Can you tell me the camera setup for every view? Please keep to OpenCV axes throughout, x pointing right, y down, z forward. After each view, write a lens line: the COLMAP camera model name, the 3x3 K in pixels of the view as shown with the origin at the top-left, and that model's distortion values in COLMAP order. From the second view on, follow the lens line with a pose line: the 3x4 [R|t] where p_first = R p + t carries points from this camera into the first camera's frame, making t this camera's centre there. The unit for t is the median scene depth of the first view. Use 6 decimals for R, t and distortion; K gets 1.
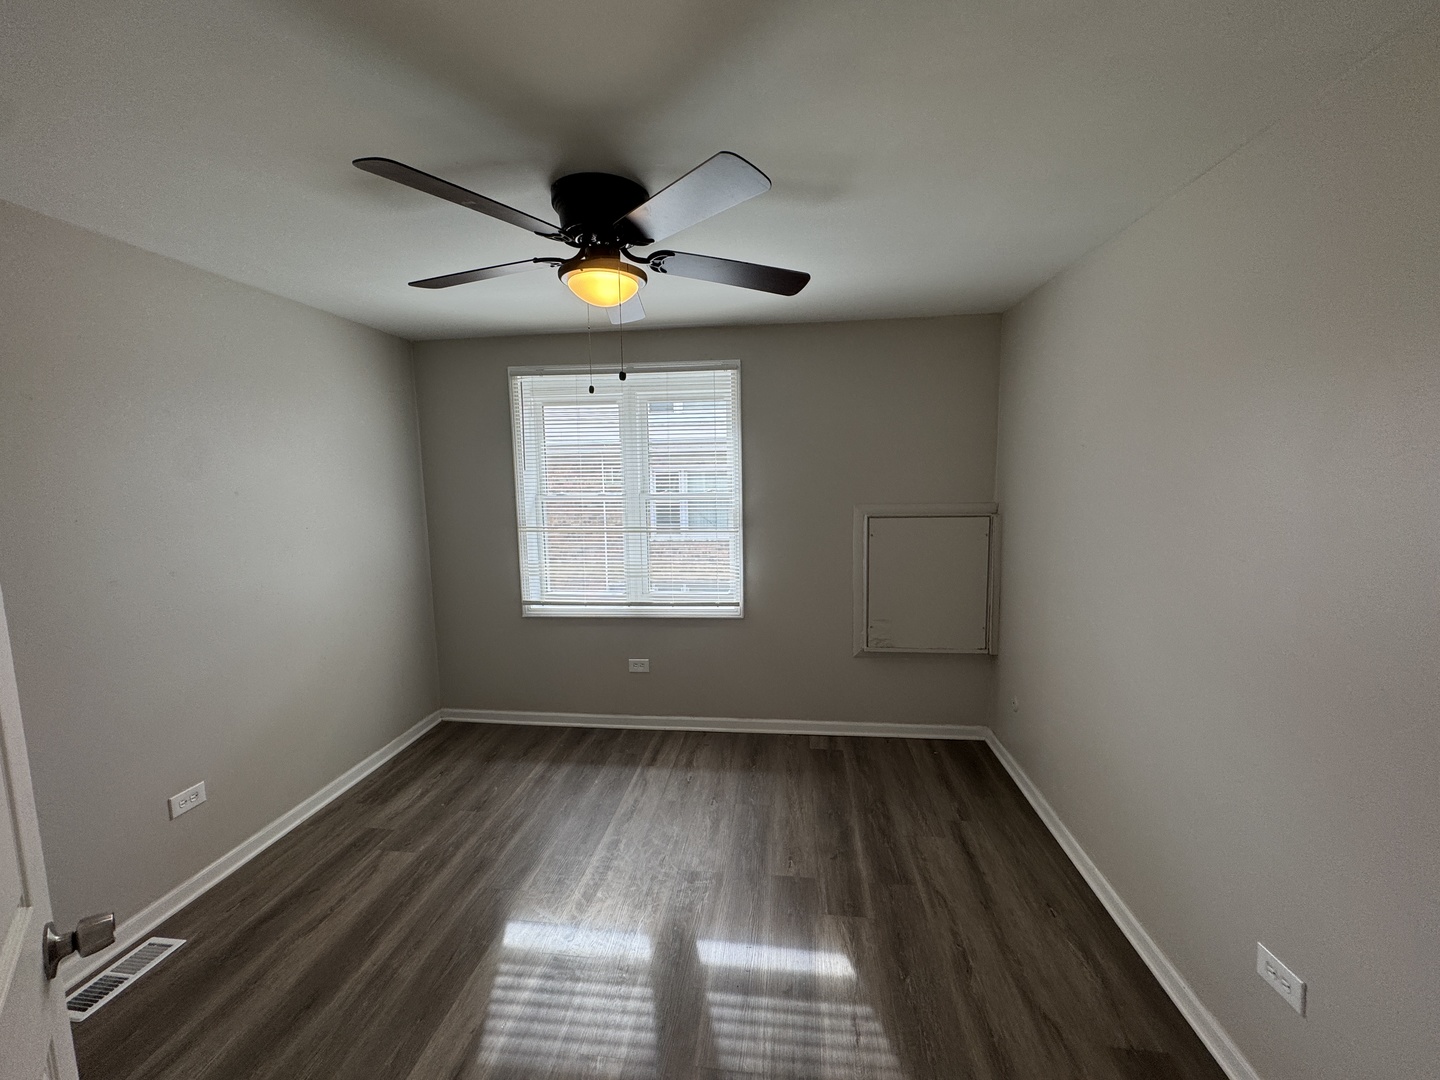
lens RADIAL K [[572.8, 0, 722.2], [0, 572.8, 545.8], [0, 0, 1]] dist [-0.003466, 0.001024]
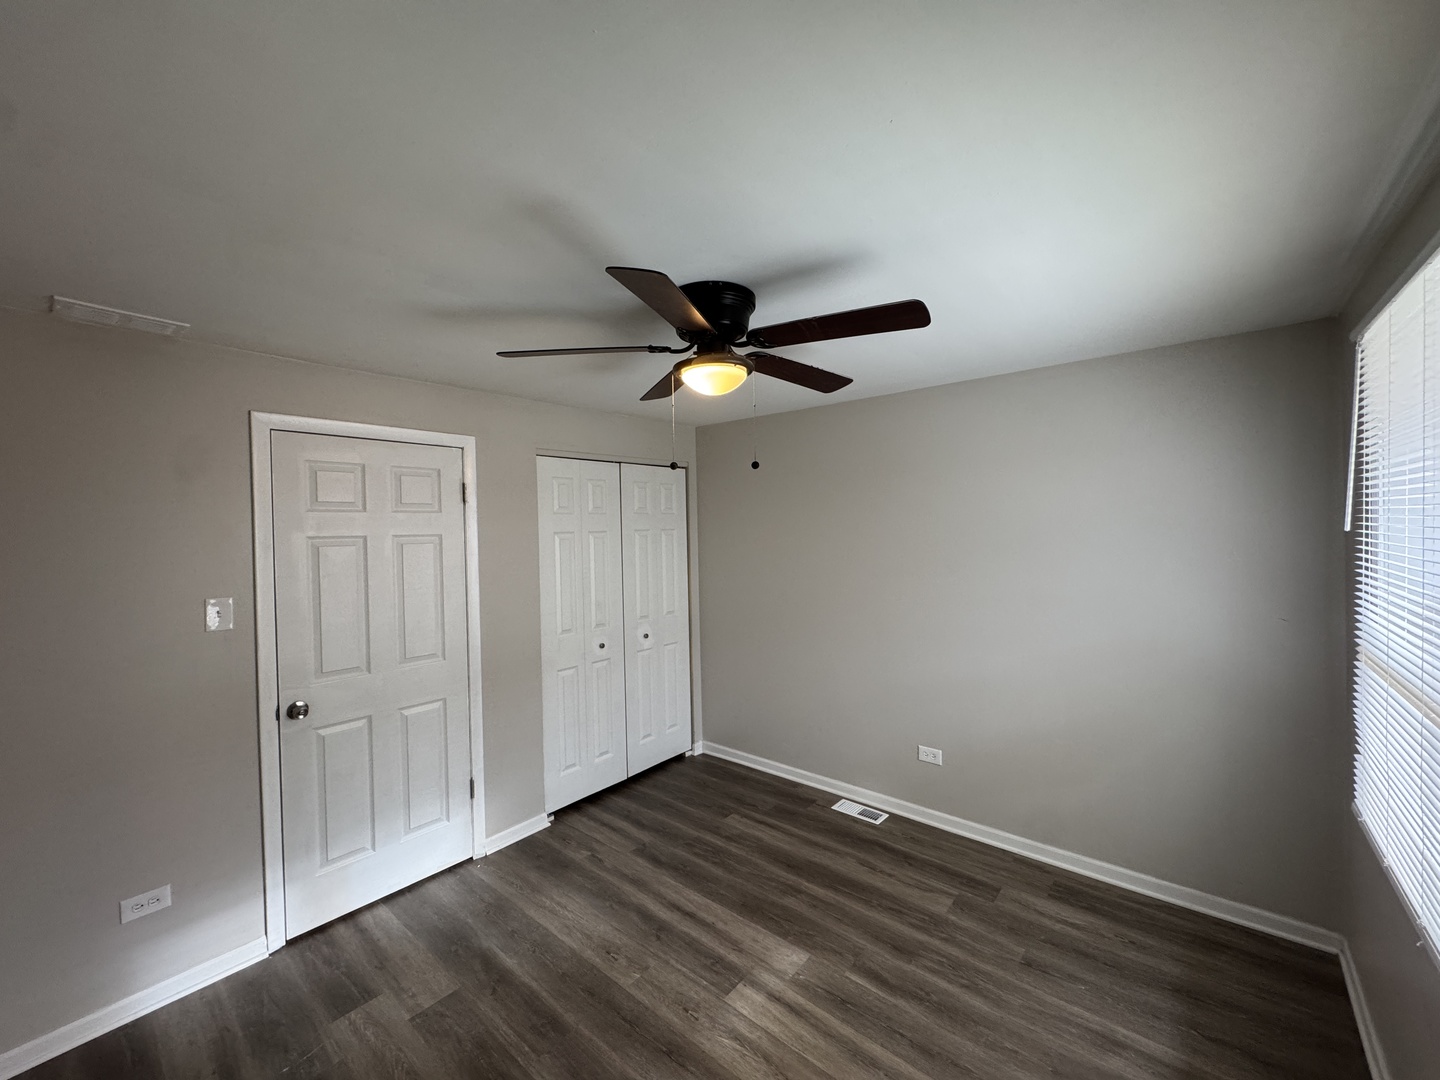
lens RADIAL K [[572.8, 0, 725.0], [0, 572.8, 543.4], [0, 0, 1]] dist [-0.003466, 0.001024]
pose [[-0.551220, 0.055147, -0.832535, 0.404587], [-0.073703, 0.990695, 0.114422, -0.167572], [0.831098, 0.124432, -0.542026, 0.940735]]
